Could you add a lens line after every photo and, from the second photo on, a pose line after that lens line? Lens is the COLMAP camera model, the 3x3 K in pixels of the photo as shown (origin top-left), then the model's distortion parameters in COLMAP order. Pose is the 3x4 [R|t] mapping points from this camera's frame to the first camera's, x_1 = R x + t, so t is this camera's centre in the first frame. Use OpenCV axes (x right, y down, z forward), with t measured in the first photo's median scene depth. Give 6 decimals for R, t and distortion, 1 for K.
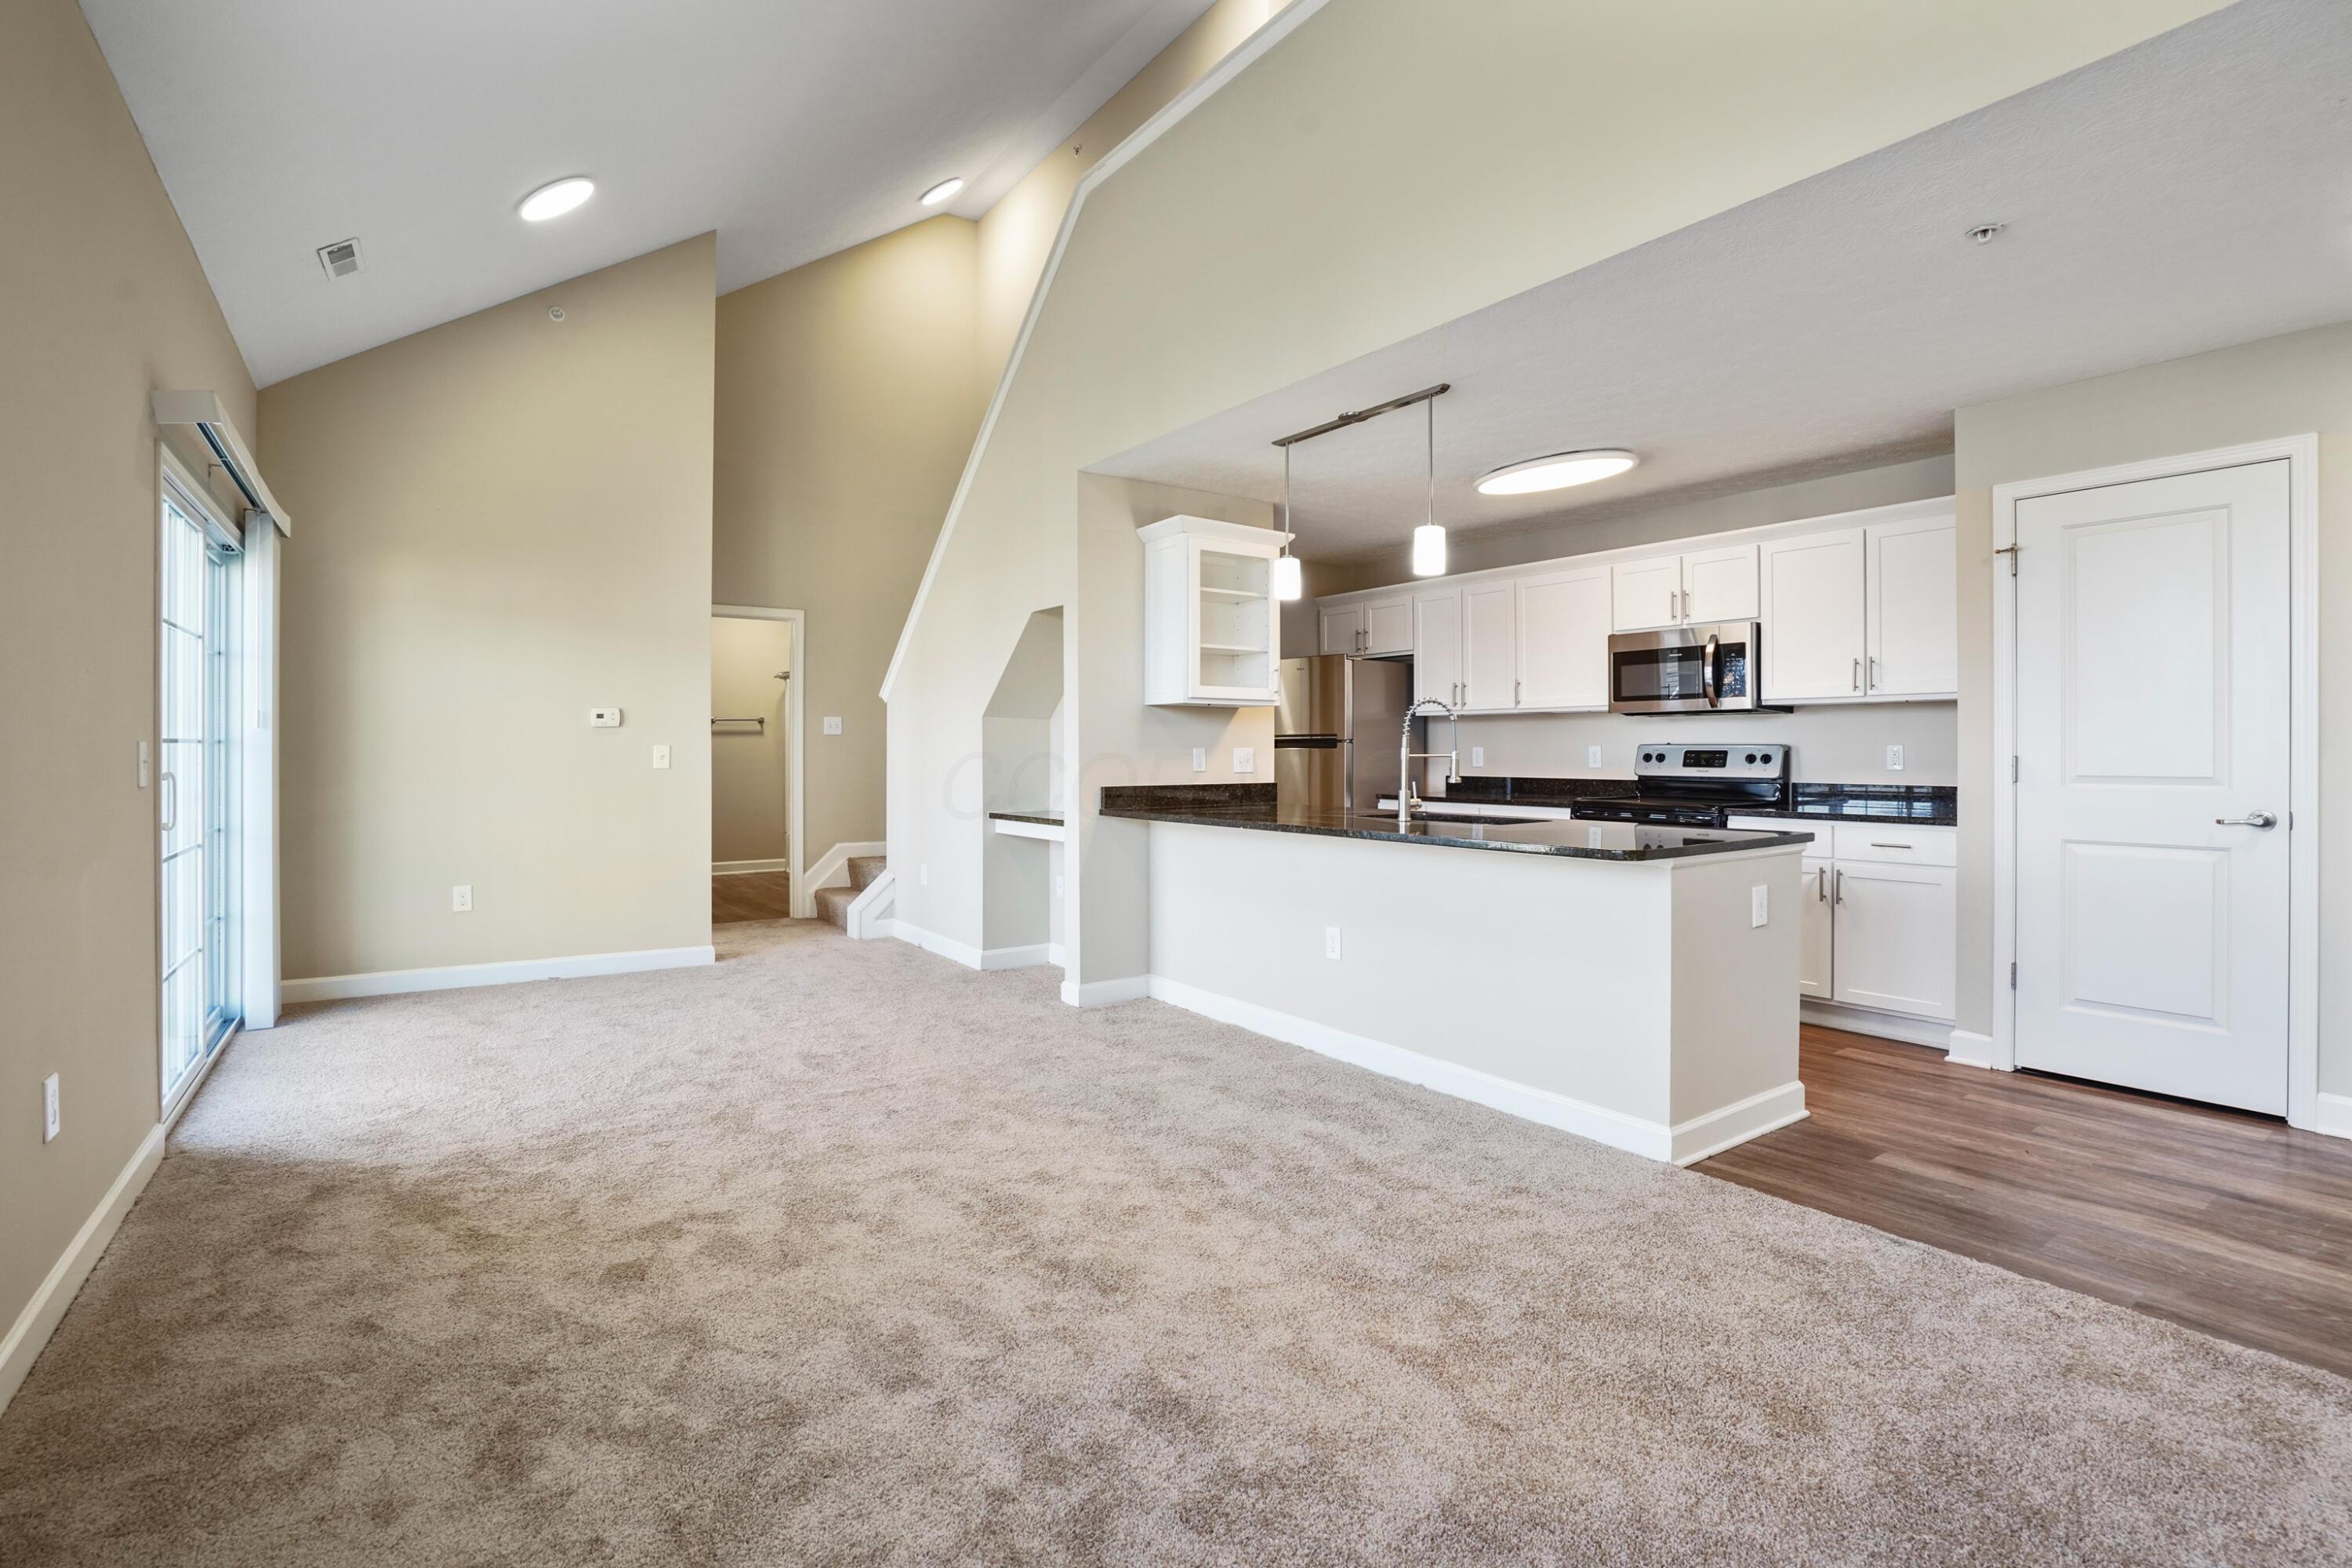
lens RADIAL K [[1107.9, 0, 1173.8], [0, 1107.9, 762.1], [0, 0, 1]] dist [-0.061344, 0.023327]
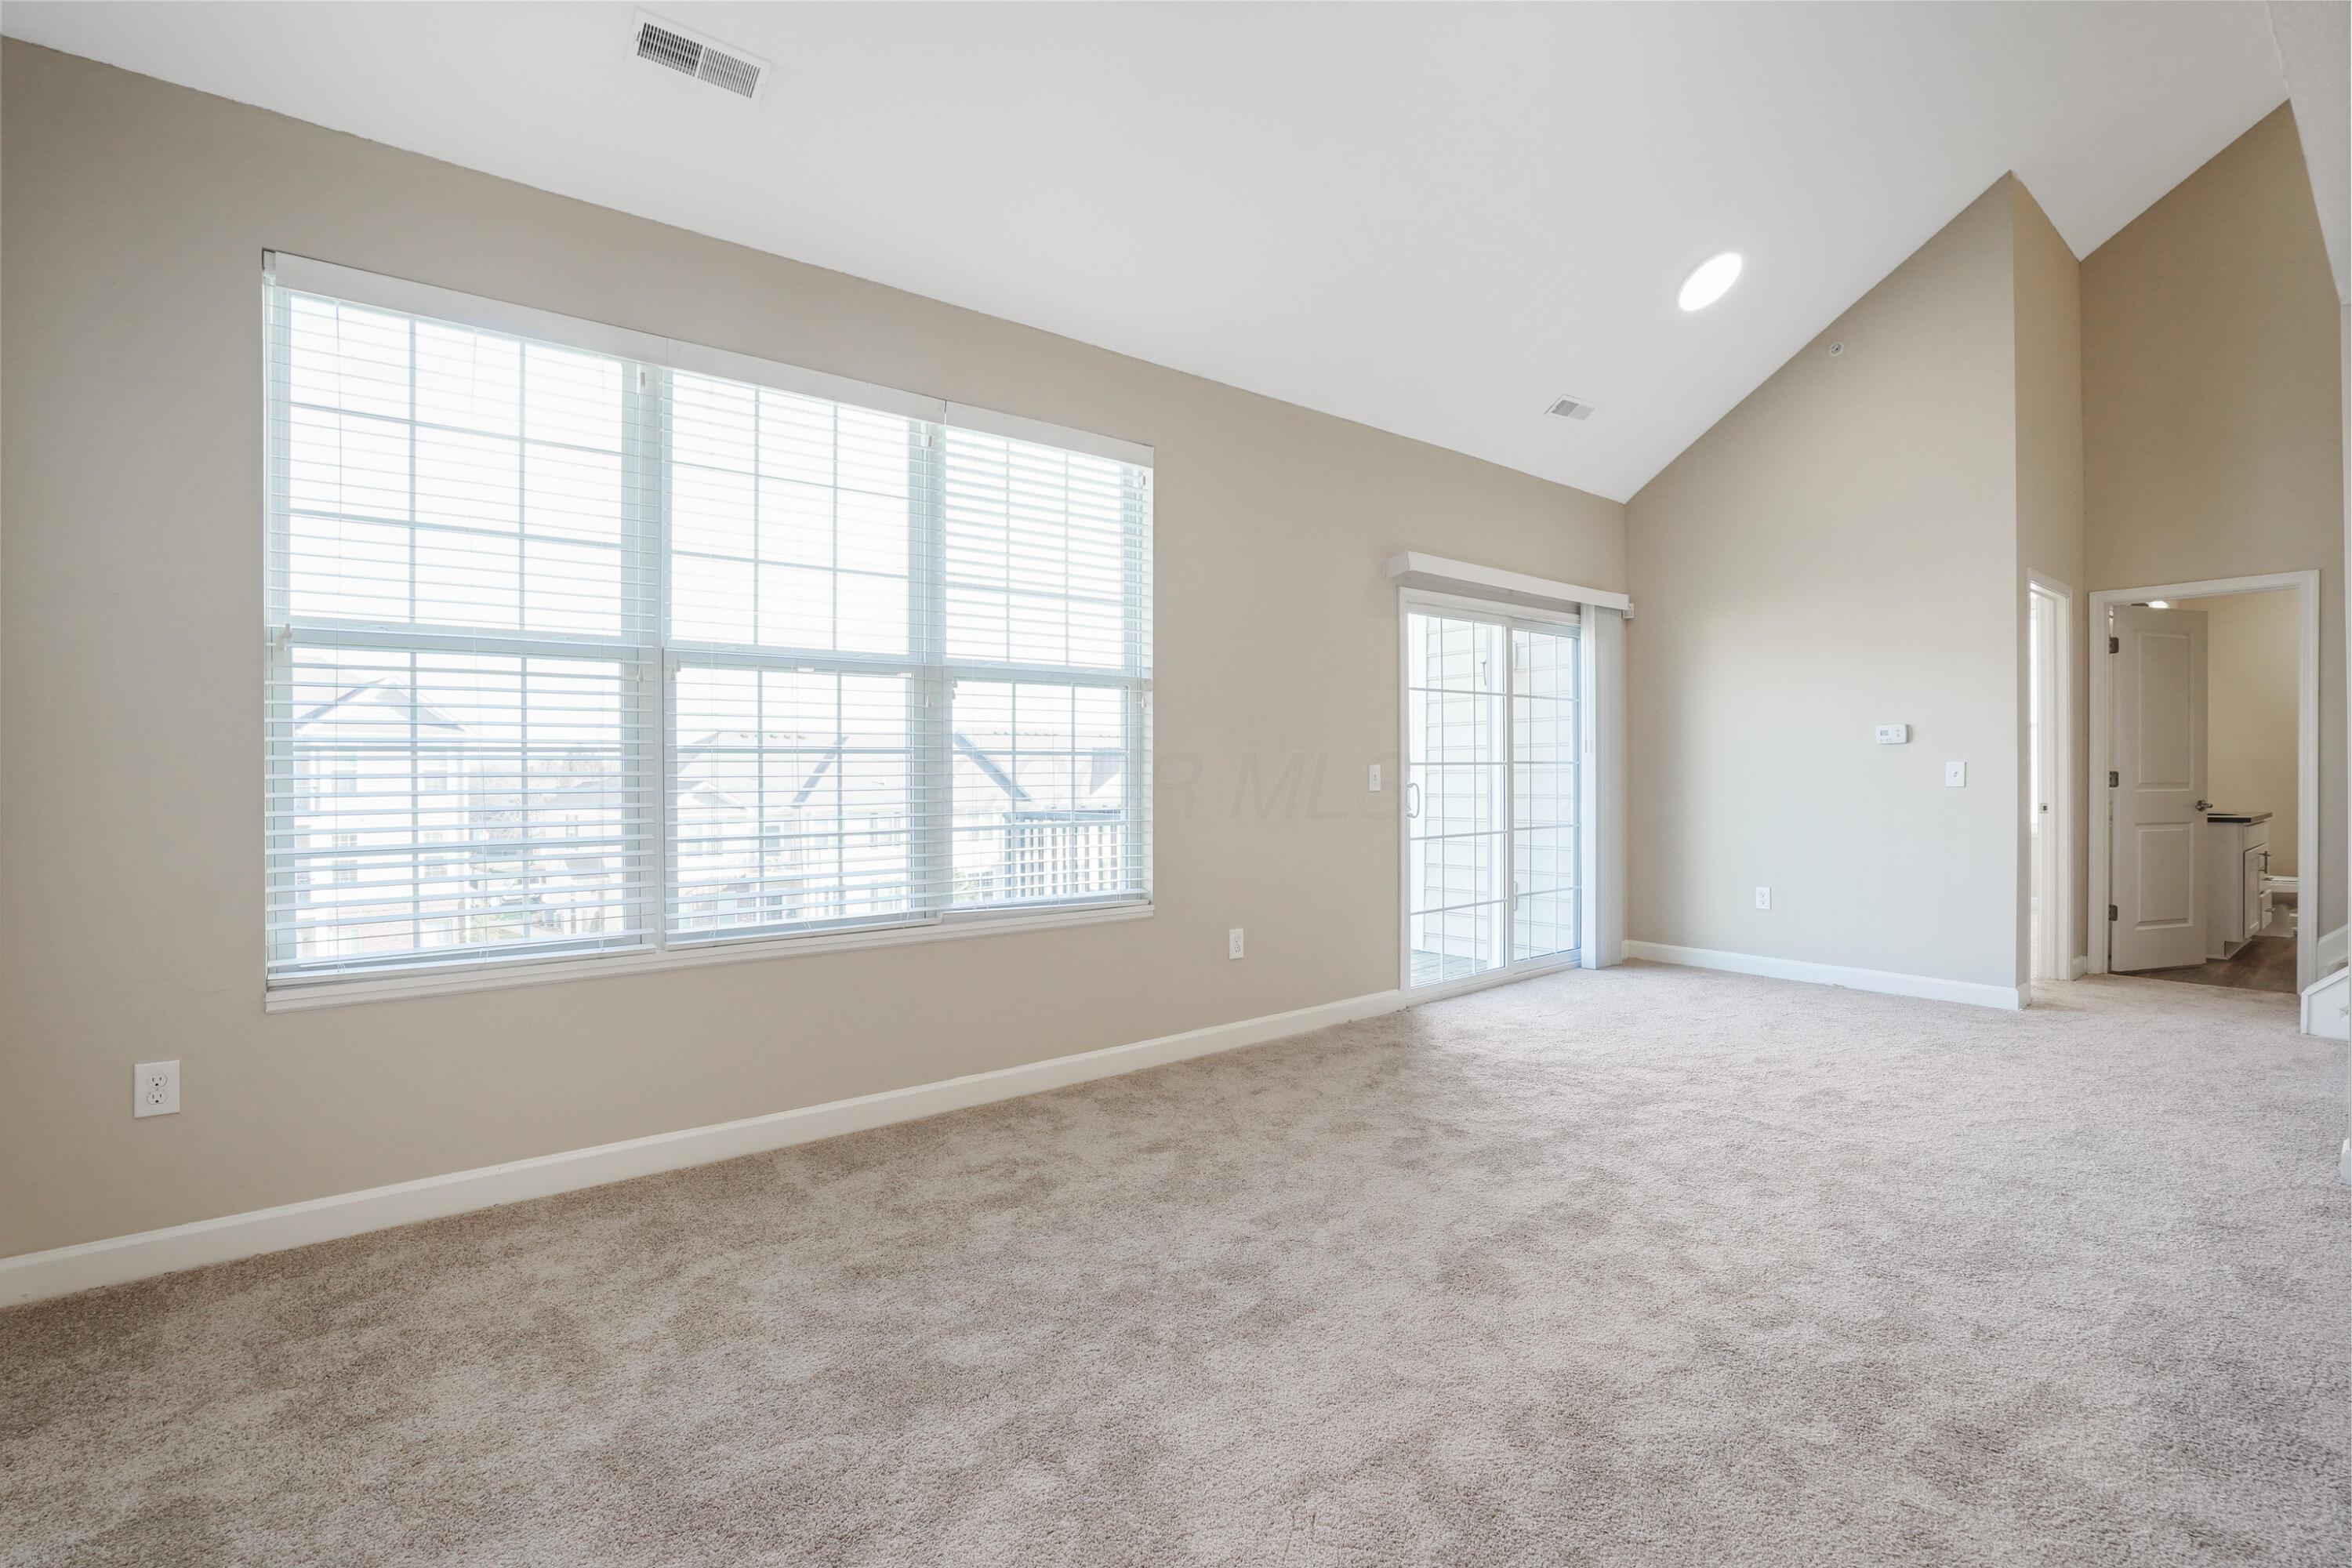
lens RADIAL K [[1109.7, 0, 1176.9], [0, 1109.7, 775.4], [0, 0, 1]] dist [-0.062086, 0.024220]
pose [[0.060207, 0.002108, -0.998184, 0.511901], [-0.001609, 0.999997, 0.002015, -0.005261], [0.998185, 0.001485, 0.060210, 0.349001]]
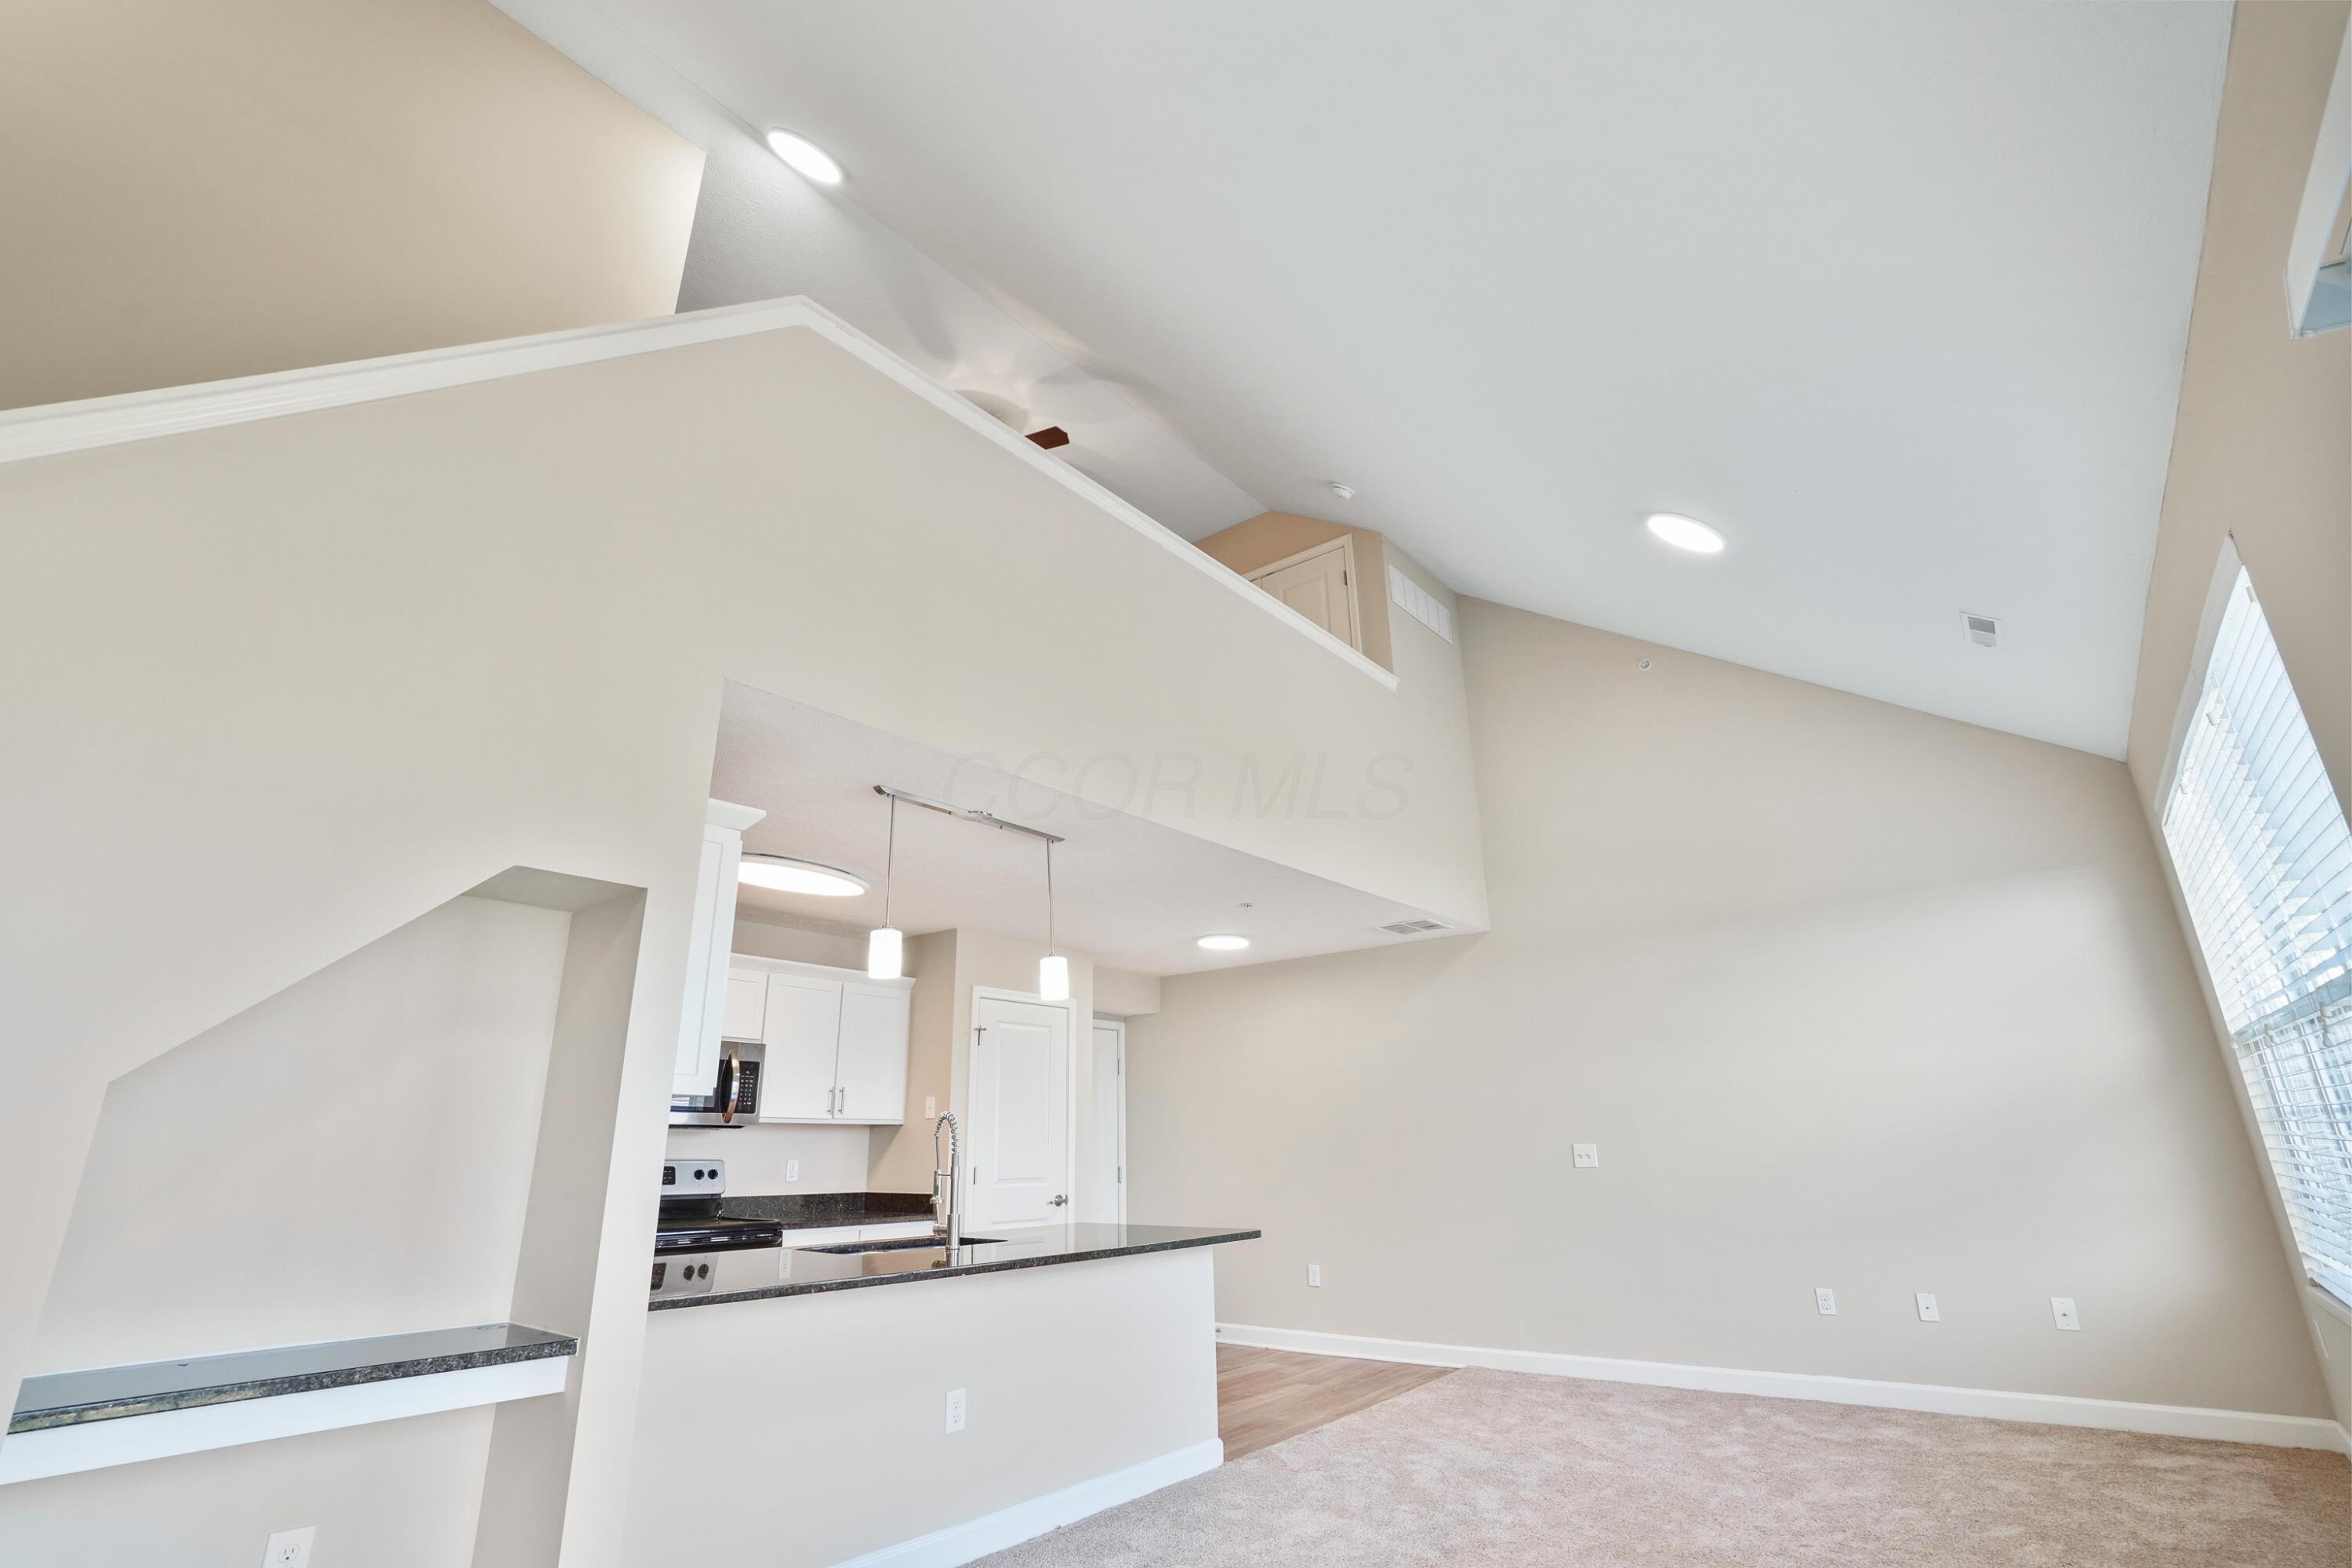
lens RADIAL K [[1082.8, 0, 1172.6], [0, 1082.8, 781.6], [0, 0, 1]] dist [-0.048110, 0.015502]
pose [[-0.259629, 0.316663, 0.912314, -0.730574], [0.026619, 0.946698, -0.321022, -0.022305], [-0.965341, -0.059062, -0.254219, 0.998665]]
